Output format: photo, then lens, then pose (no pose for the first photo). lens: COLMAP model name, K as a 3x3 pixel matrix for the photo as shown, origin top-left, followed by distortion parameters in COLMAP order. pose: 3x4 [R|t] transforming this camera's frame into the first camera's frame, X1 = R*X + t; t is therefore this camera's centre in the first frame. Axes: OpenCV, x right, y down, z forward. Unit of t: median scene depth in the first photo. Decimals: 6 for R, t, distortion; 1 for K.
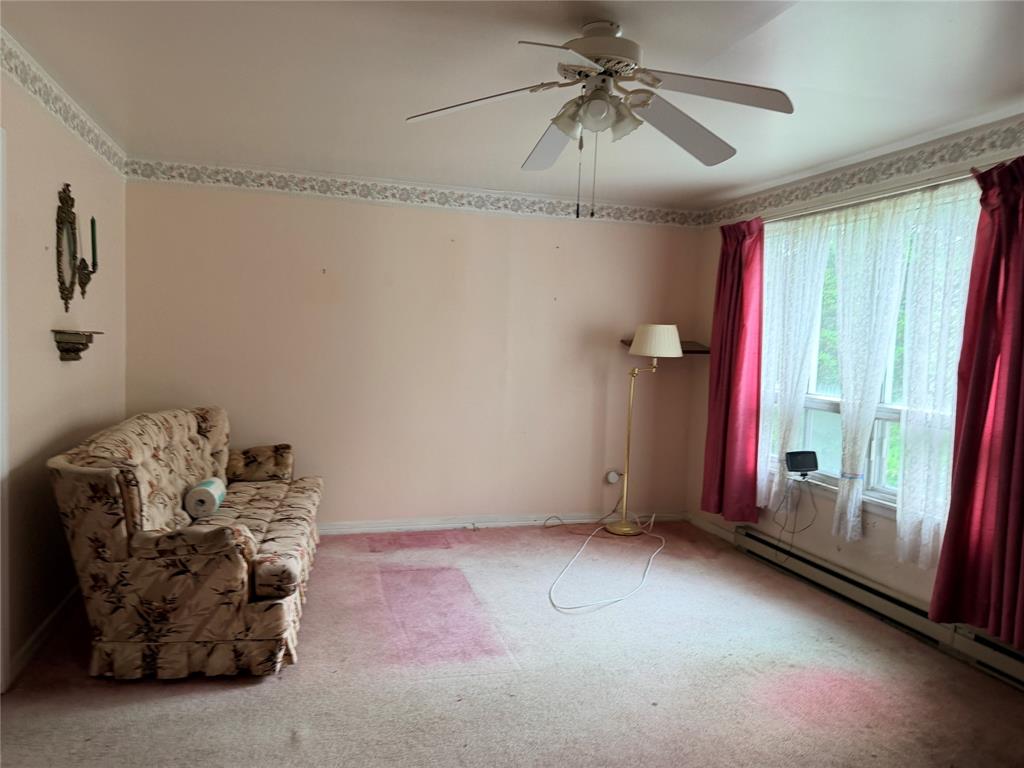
lens RADIAL K [[723.0, 0, 512.0], [0, 723.0, 384.0], [0, 0, 1]] dist [0.037747, -0.041990]
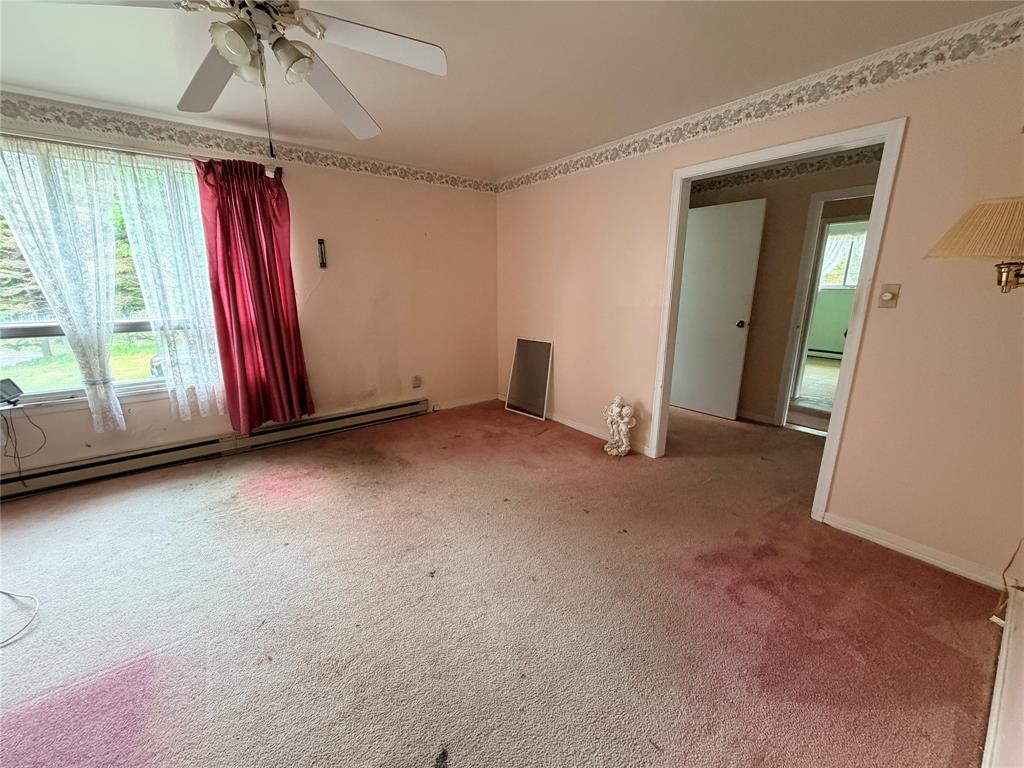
lens RADIAL K [[408.1, 0, 512.8], [0, 408.1, 379.8], [0, 0, 1]] dist [0.001271, -0.000088]
pose [[-0.374122, -0.256378, 0.891237, -0.482482], [0.039867, 0.955692, 0.291655, -0.060926], [-0.926522, 0.144646, -0.347325, 0.682373]]
